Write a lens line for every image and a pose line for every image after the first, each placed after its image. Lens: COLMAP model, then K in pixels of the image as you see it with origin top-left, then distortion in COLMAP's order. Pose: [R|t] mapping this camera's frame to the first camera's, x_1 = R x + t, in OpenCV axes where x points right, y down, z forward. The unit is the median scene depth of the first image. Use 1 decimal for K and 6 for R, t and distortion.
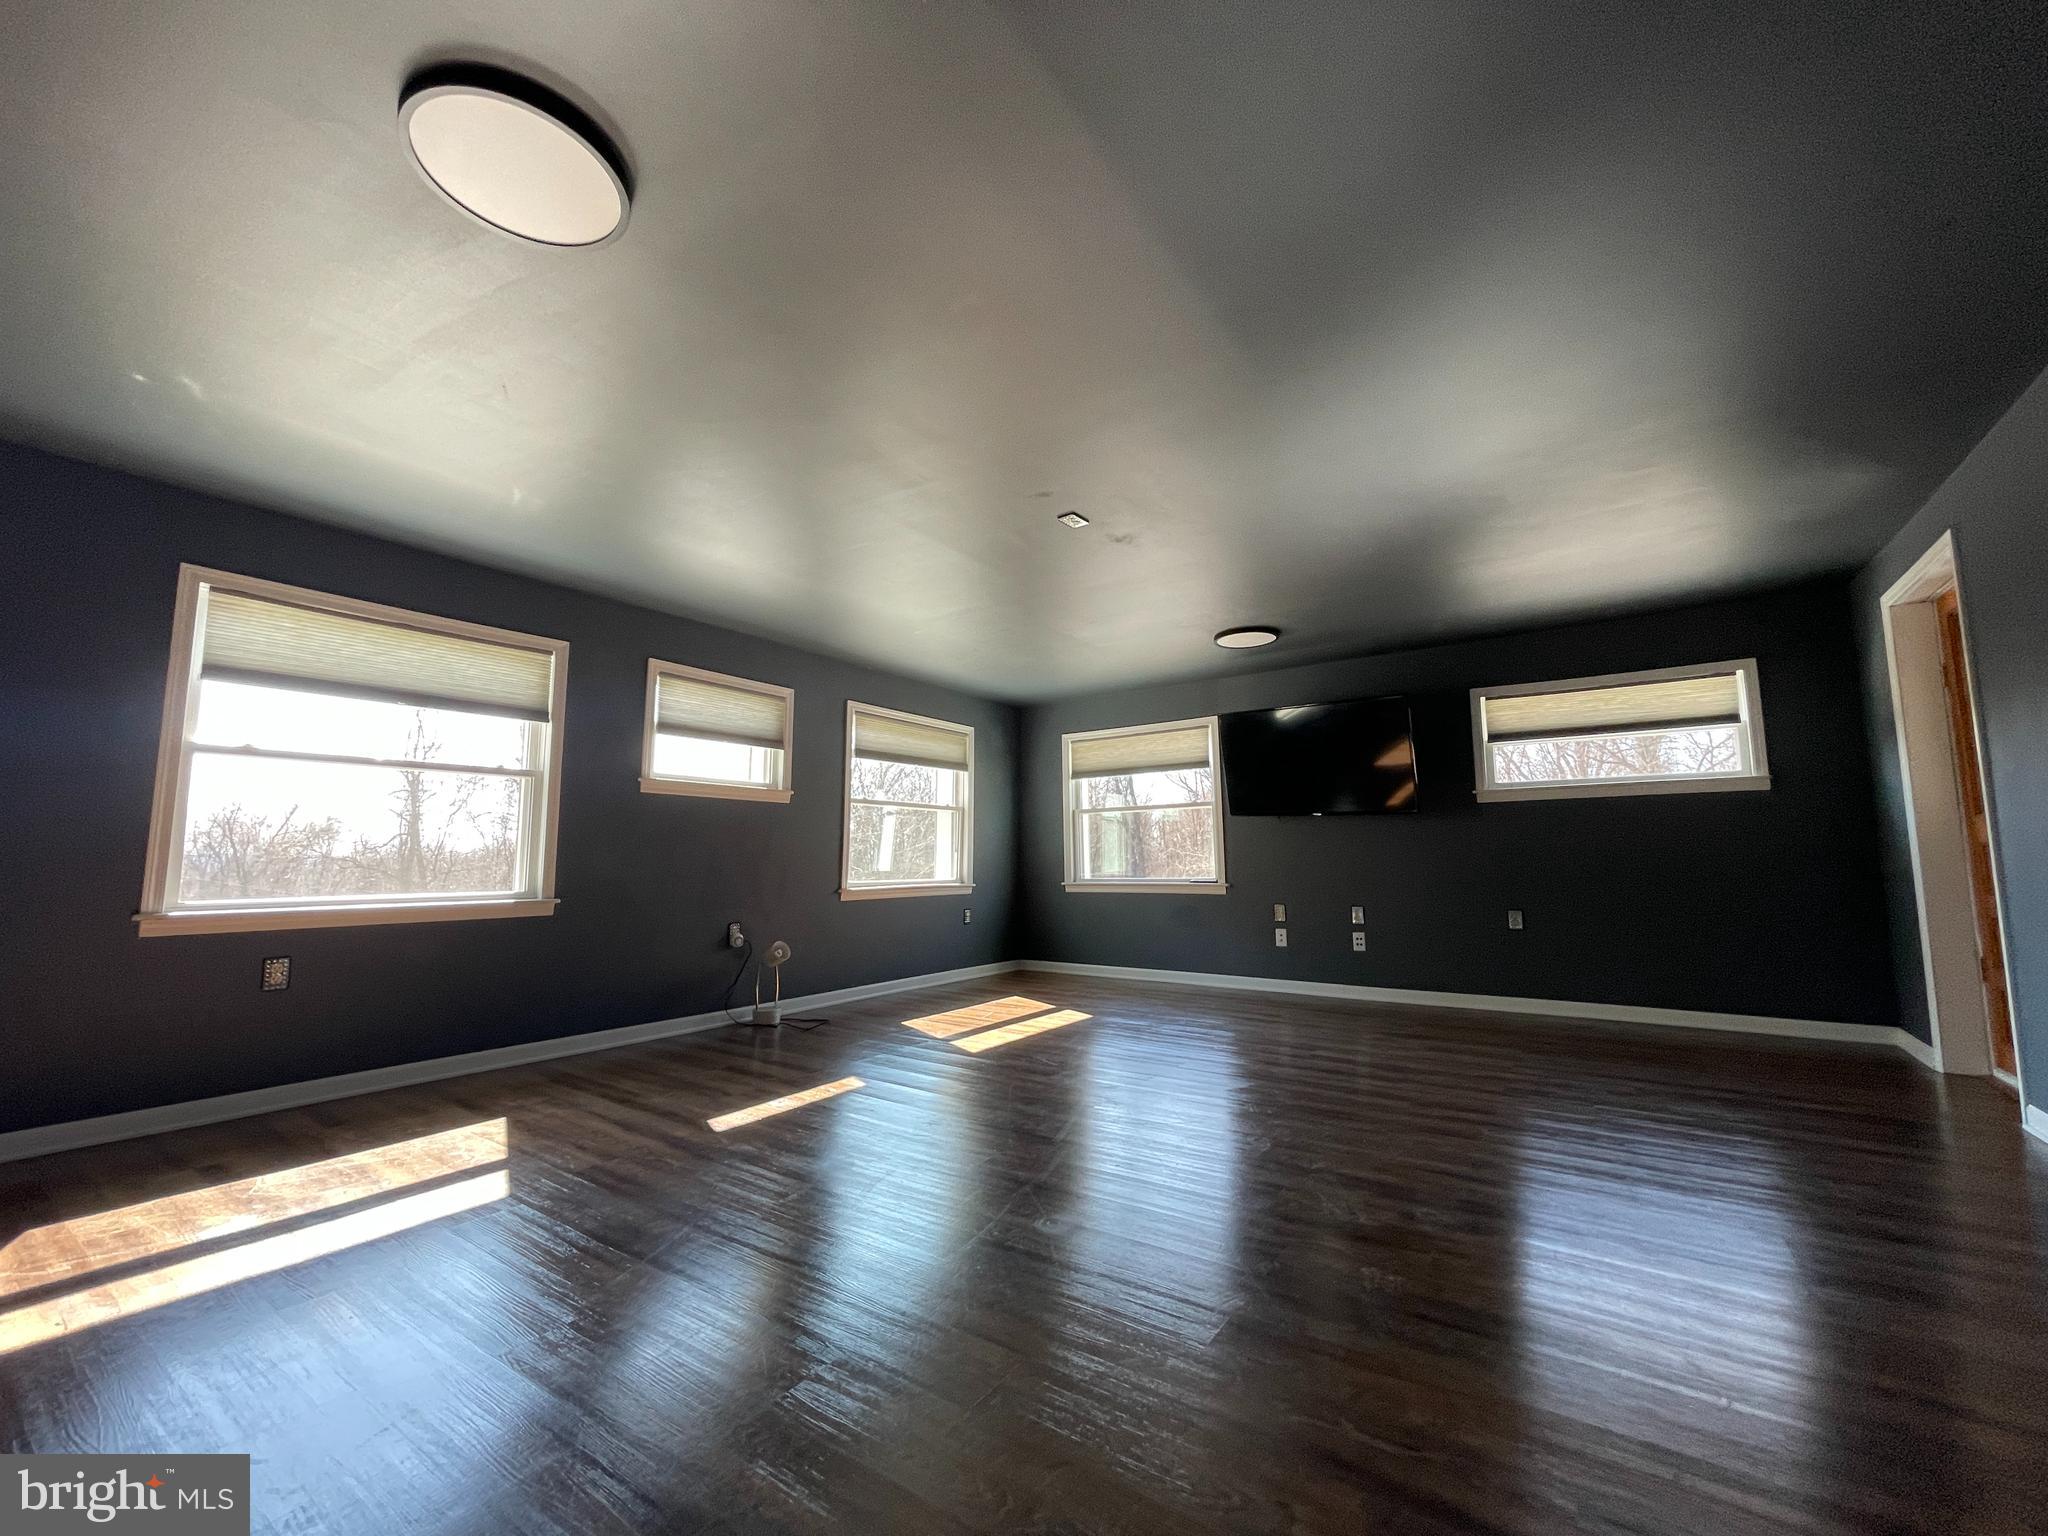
lens RADIAL K [[817.6, 0, 1024.0], [0, 817.6, 768.0], [0, 0, 1]] dist [-0.007899, 0.000096]
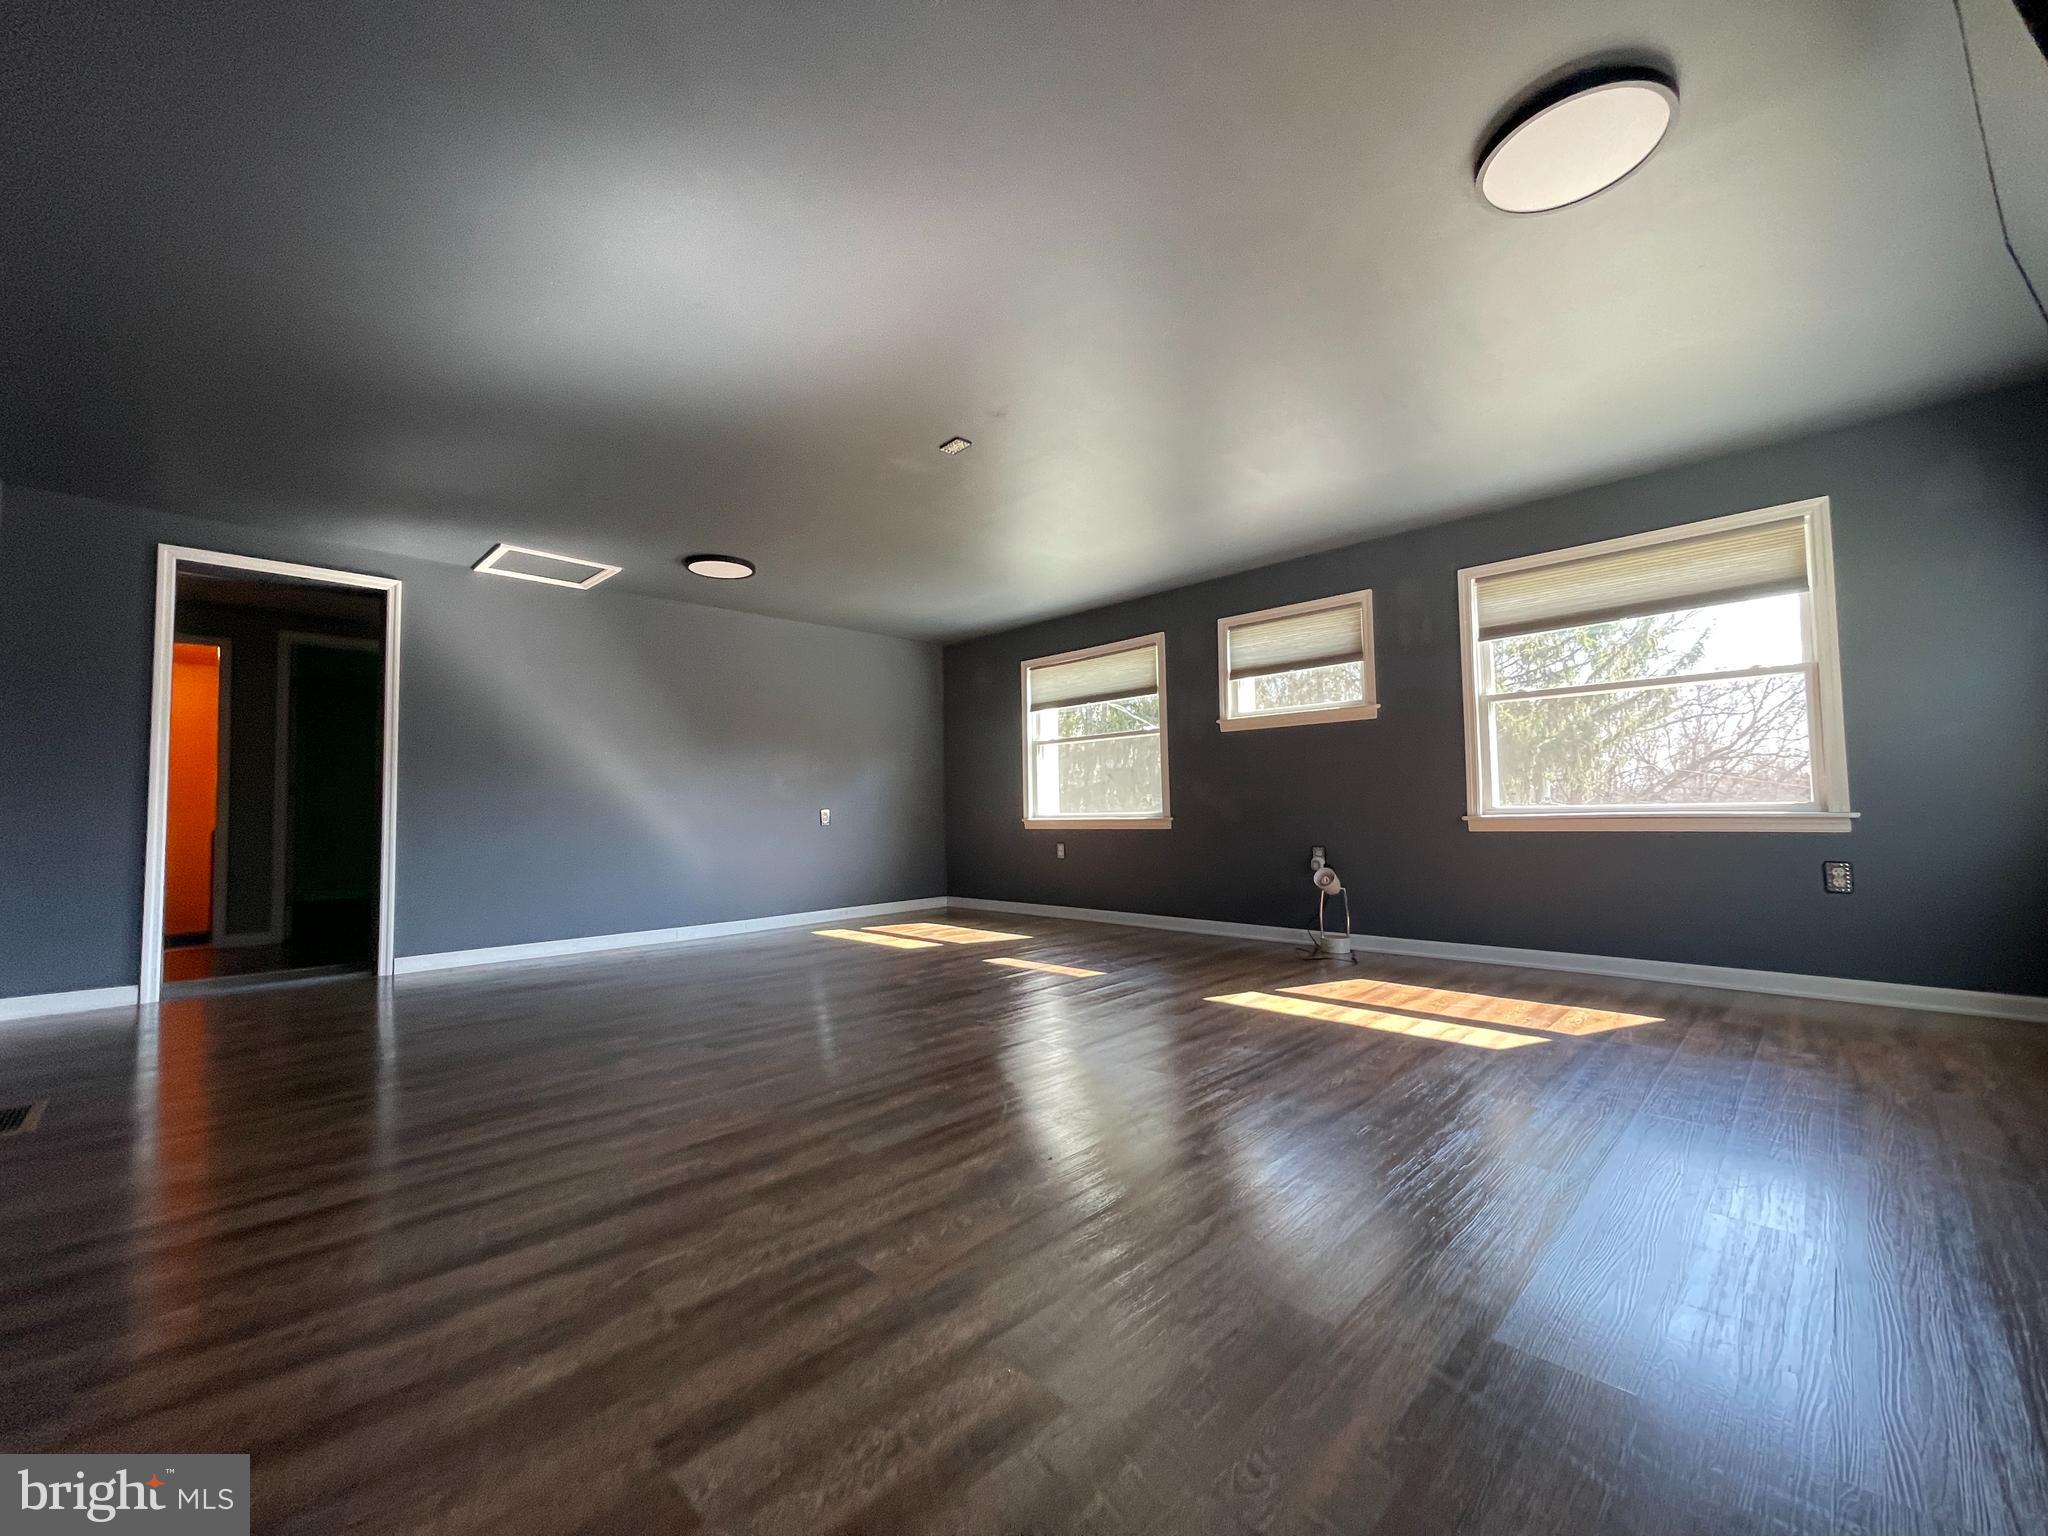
lens RADIAL K [[817.6, 0, 1024.0], [0, 817.6, 768.0], [0, 0, 1]] dist [-0.007899, 0.000096]
pose [[-0.176323, -0.022396, -0.984078, 0.735169], [0.150805, 0.987324, -0.049490, 0.092297], [0.972712, -0.157130, -0.170710, 0.871841]]
